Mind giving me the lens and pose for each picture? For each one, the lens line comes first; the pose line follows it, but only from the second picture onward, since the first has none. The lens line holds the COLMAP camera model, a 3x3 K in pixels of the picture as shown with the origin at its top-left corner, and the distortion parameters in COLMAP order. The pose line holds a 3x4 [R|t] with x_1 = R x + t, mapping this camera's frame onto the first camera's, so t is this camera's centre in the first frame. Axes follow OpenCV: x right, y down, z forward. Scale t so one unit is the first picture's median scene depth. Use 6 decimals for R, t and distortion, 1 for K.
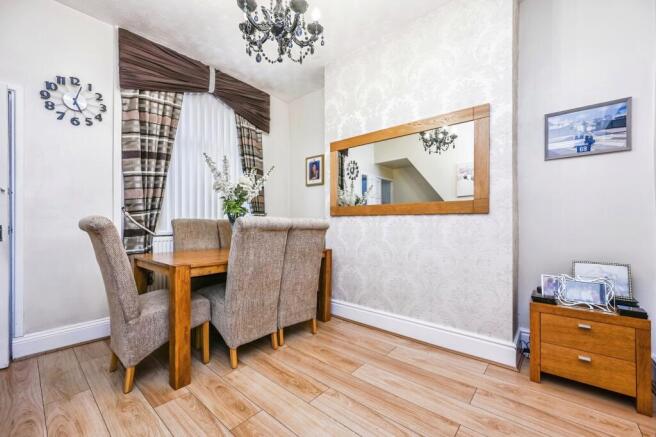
lens RADIAL K [[259.3, 0, 329.1], [0, 259.3, 222.2], [0, 0, 1]] dist [-0.014003, 0.000073]
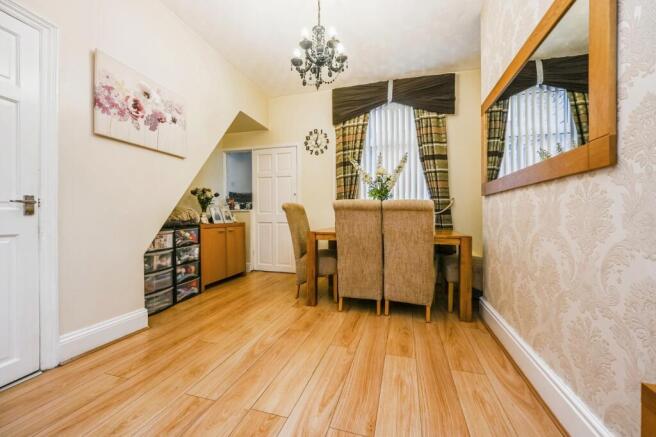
lens RADIAL K [[259.3, 0, 330.9], [0, 259.3, 214.5], [0, 0, 1]] dist [-0.014003, 0.000073]
pose [[0.414768, -0.003164, -0.909922, 0.658591], [-0.004027, 0.999978, -0.005313, 0.048116], [0.909918, 0.005868, 0.414746, 0.296582]]
